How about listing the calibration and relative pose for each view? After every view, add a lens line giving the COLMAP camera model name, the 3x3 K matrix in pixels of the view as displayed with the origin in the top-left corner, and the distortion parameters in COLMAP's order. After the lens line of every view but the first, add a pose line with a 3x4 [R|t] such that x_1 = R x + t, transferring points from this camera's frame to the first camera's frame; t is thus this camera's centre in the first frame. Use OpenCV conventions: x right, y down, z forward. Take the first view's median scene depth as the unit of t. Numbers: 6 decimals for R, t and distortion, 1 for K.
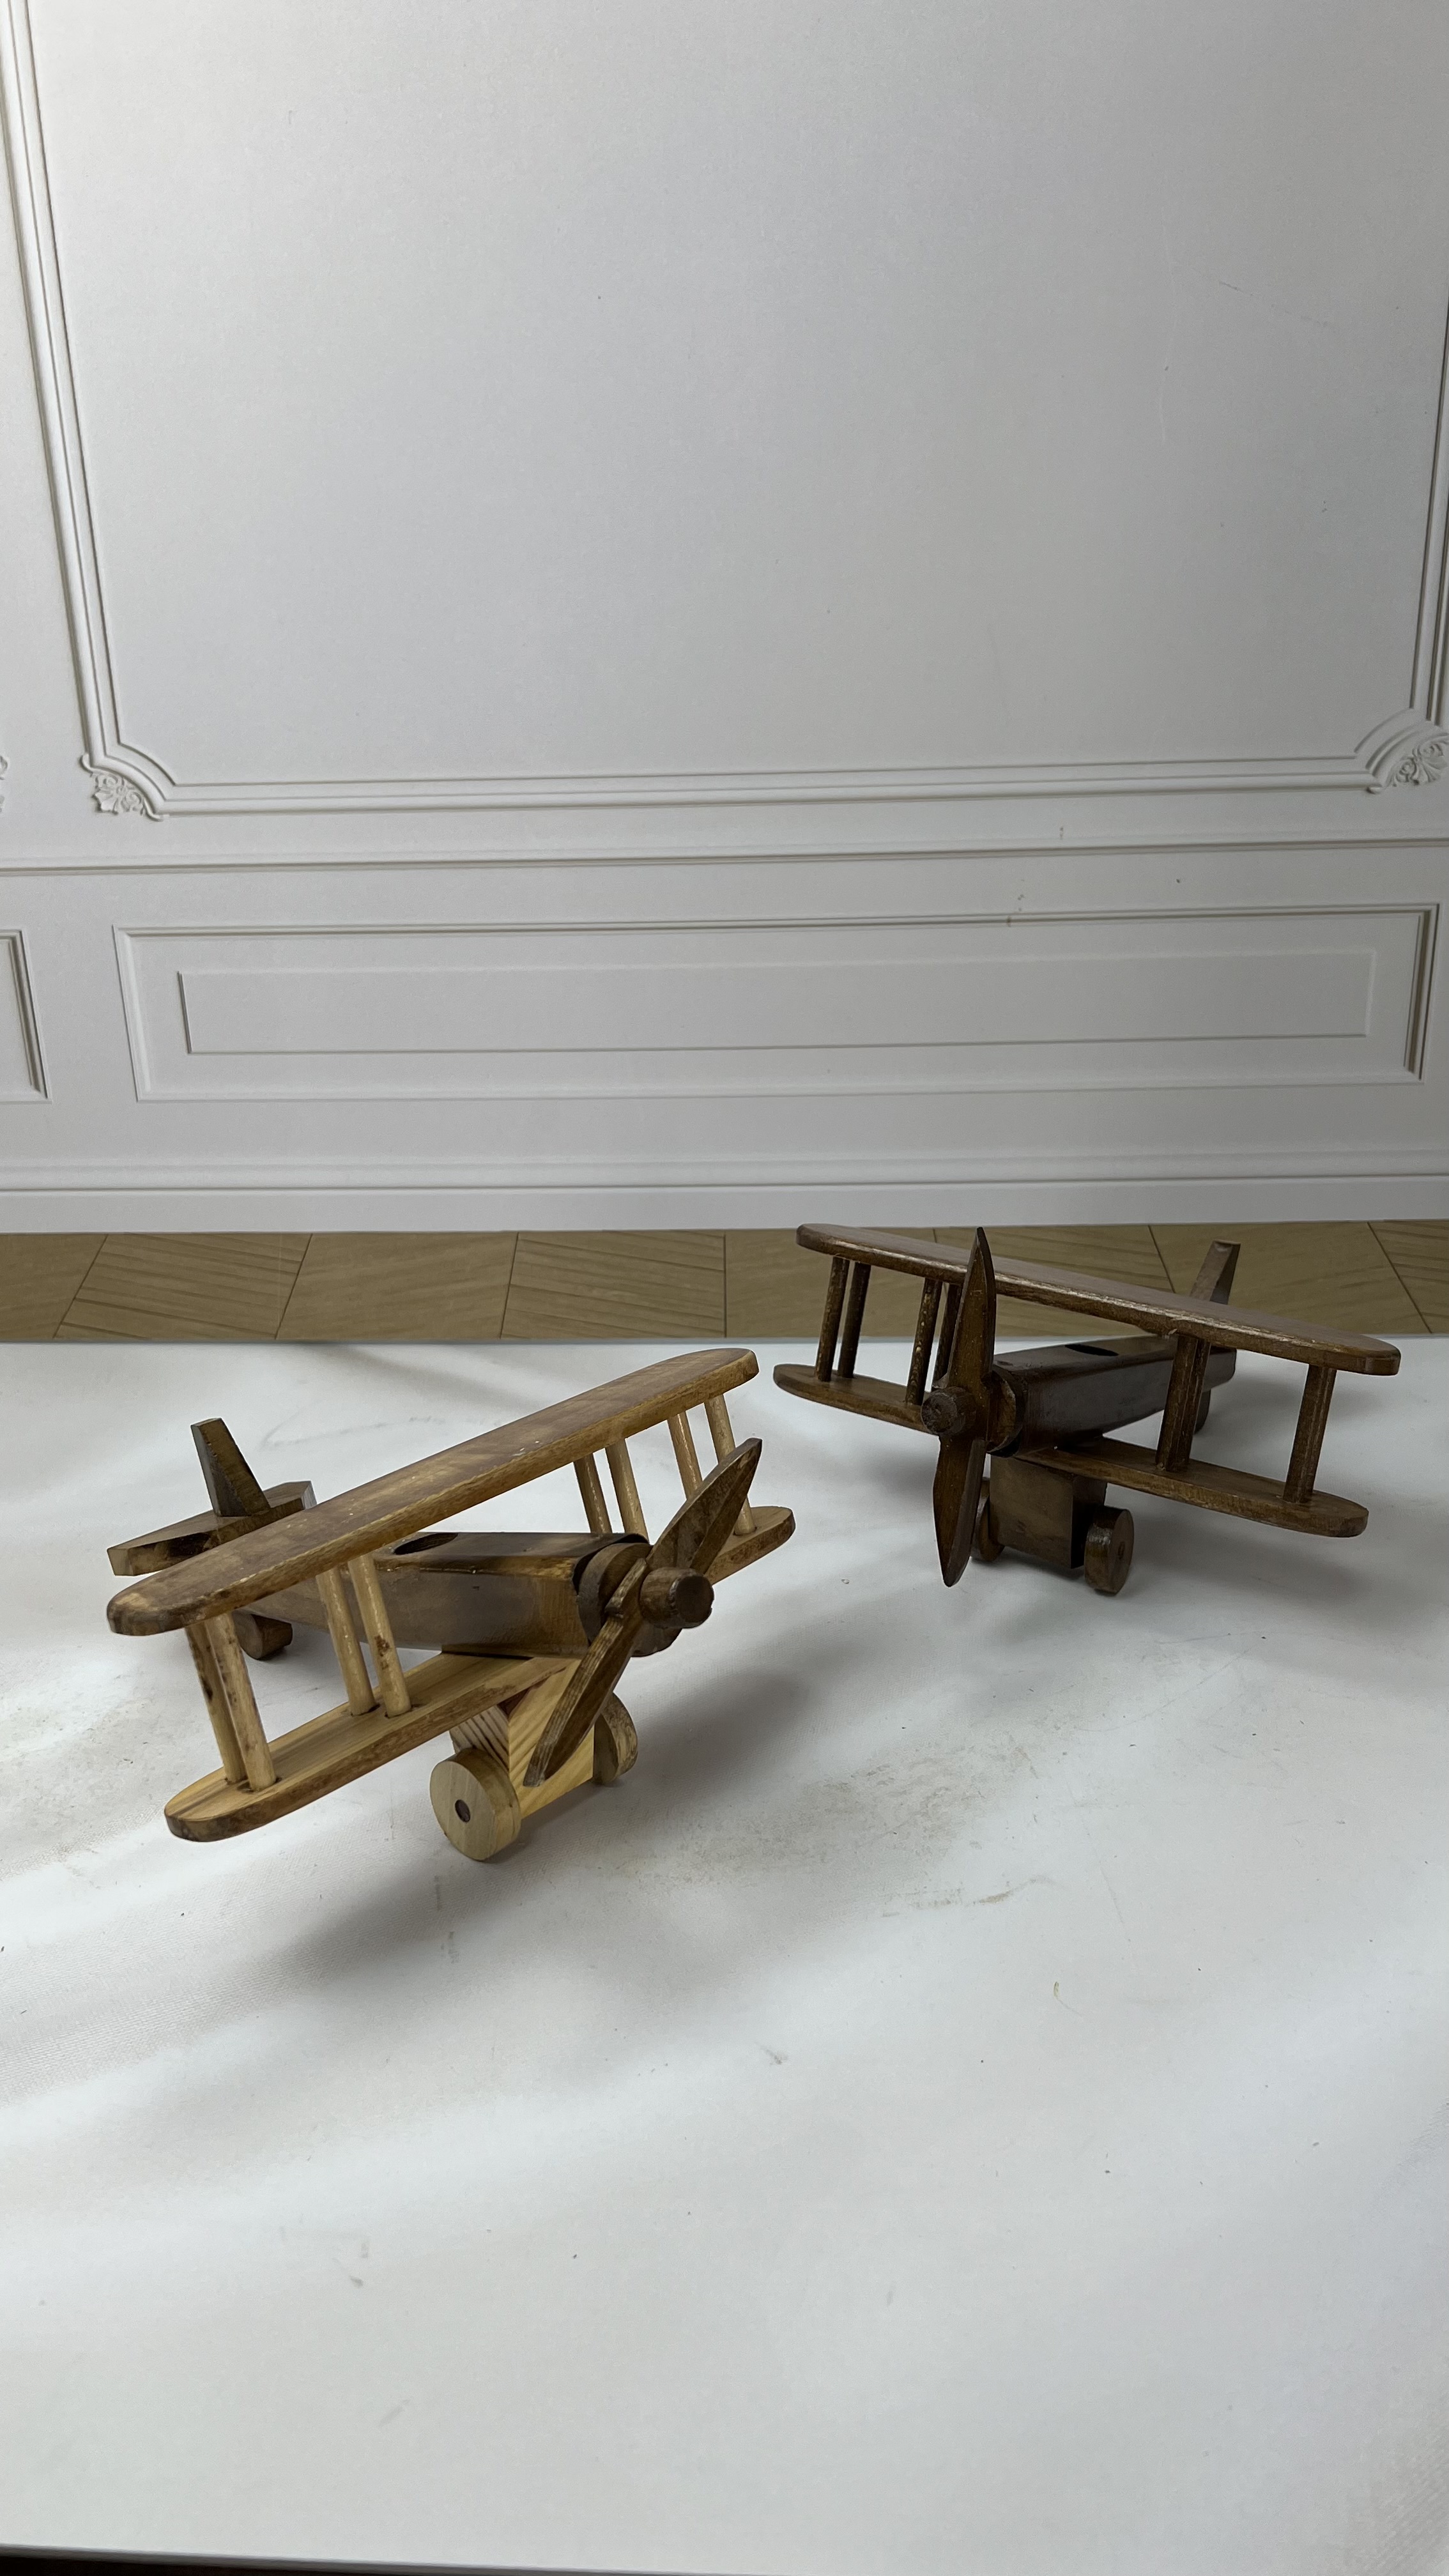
lens RADIAL K [[2124.9, 0, 702.7], [0, 2124.9, 1312.9], [0, 0, 1]] dist [0.028952, -0.042959]
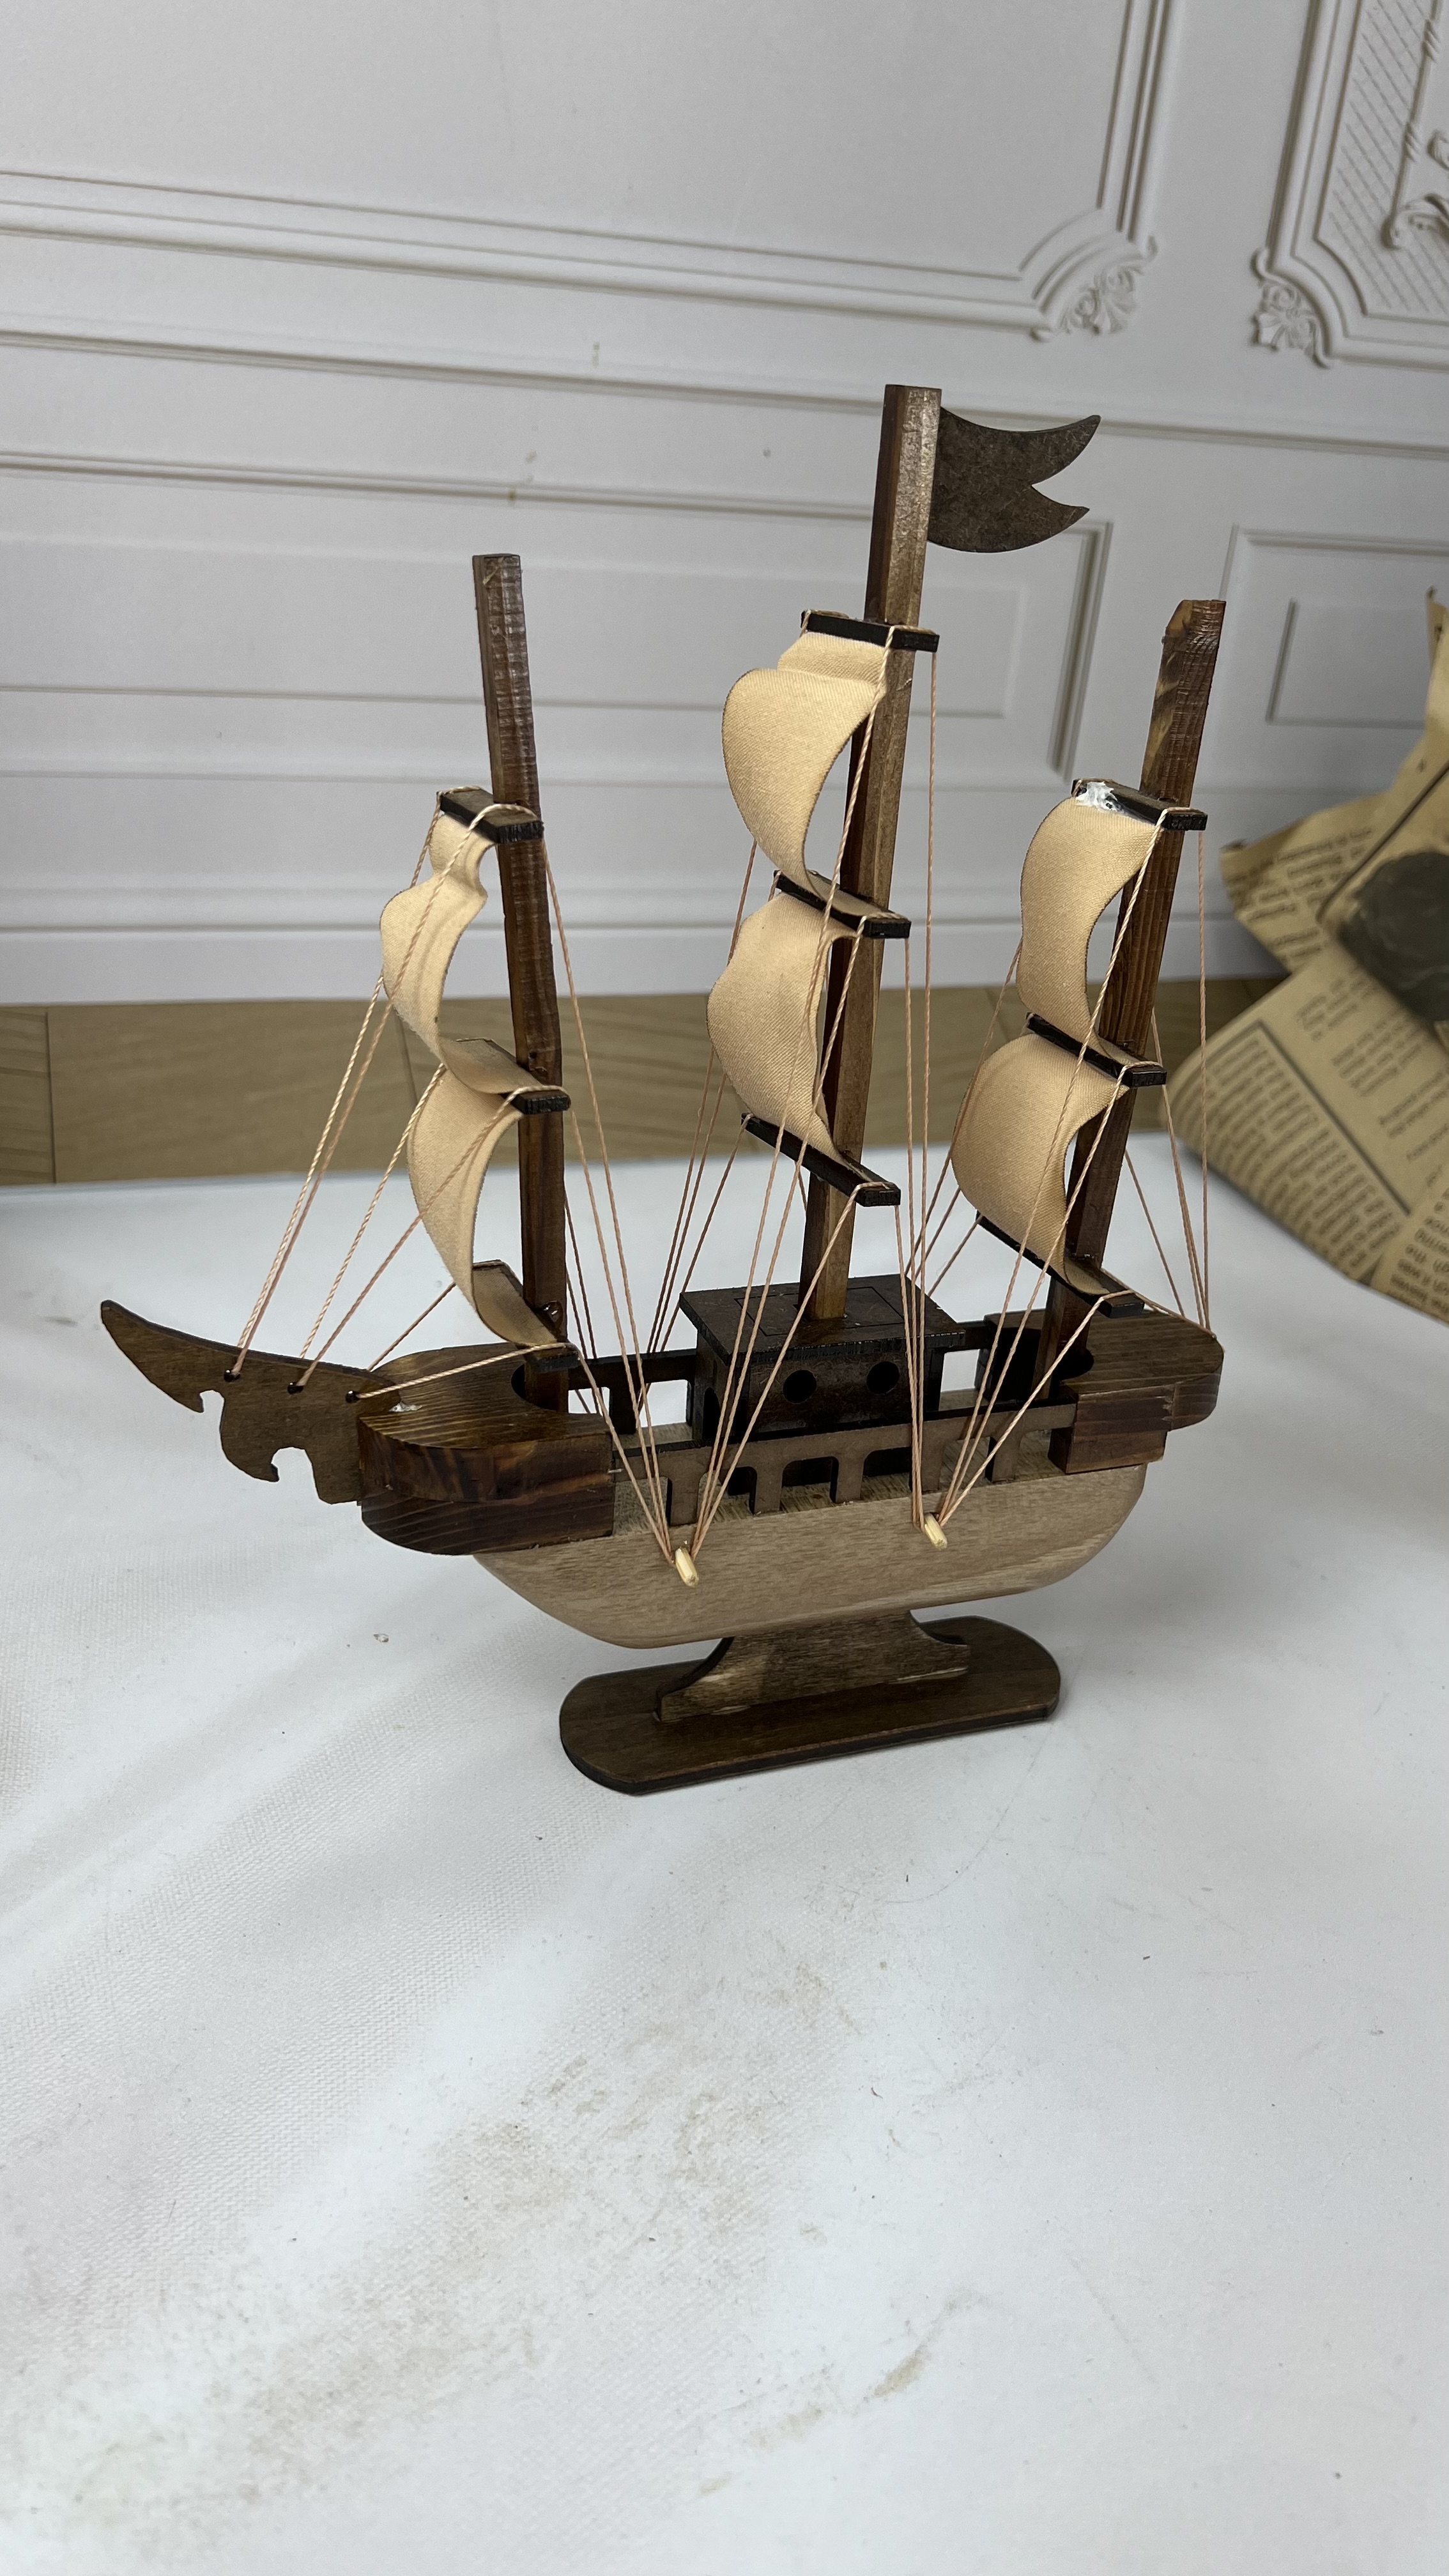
lens RADIAL K [[2124.9, 0, 801.6], [0, 2124.9, 1314.9], [0, 0, 1]] dist [0.028952, -0.042959]
pose [[0.916388, -0.067879, 0.394494, -0.039752], [0.024487, 0.993178, 0.114010, -0.016445], [-0.399542, -0.094817, 0.911798, 0.377478]]
